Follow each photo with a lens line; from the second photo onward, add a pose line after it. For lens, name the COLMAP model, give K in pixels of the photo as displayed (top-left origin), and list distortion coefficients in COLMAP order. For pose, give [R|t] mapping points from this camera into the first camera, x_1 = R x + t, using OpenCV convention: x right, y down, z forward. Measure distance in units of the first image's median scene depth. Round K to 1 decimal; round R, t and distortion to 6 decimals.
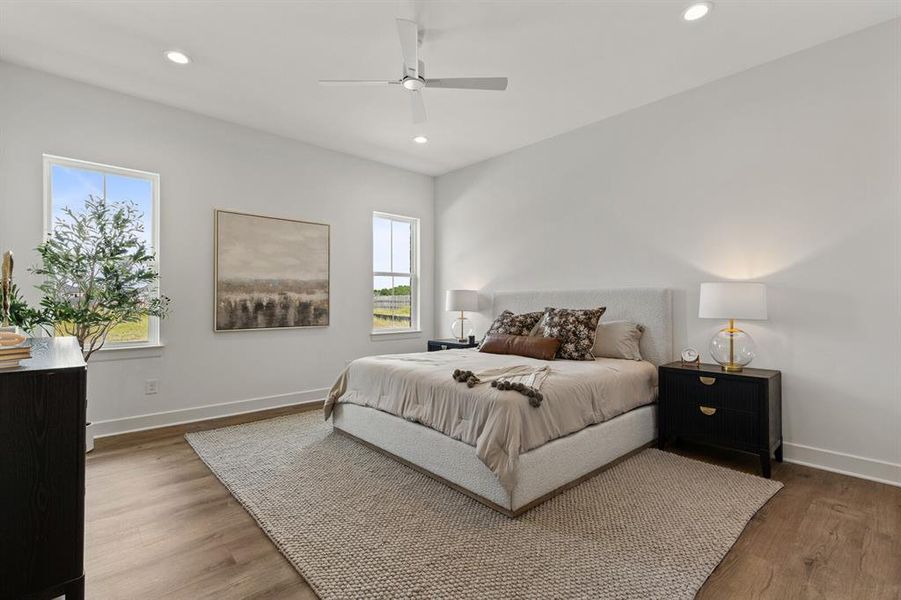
lens RADIAL K [[405.3, 0, 446.0], [0, 405.3, 298.7], [0, 0, 1]] dist [0.002345, 0.000131]
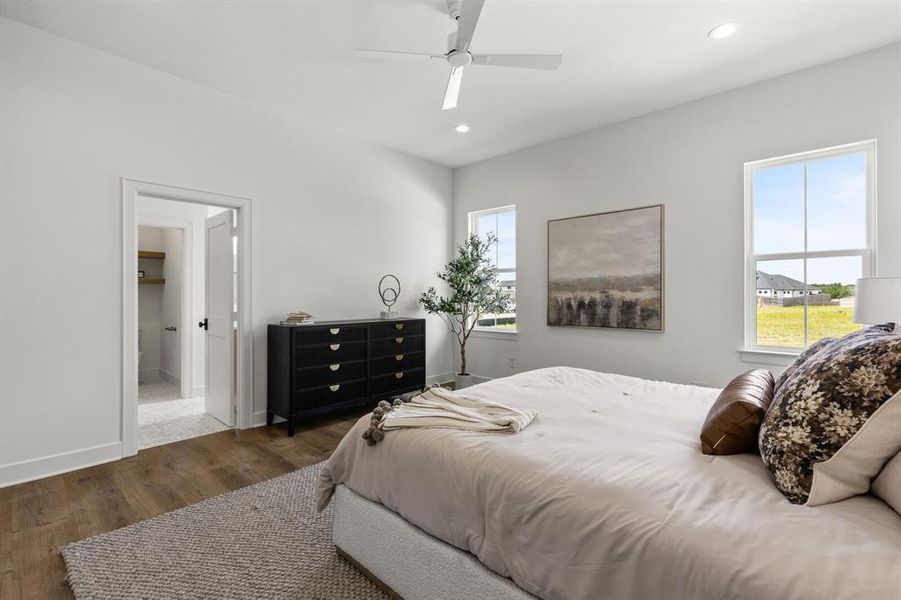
lens RADIAL K [[405.3, 0, 446.0], [0, 405.3, 298.7], [0, 0, 1]] dist [0.002345, 0.000131]
pose [[0.099079, 0.011649, -0.995011, 0.496818], [0.008687, 0.999883, 0.012571, -0.011618], [0.995042, -0.009889, 0.098966, 0.530459]]
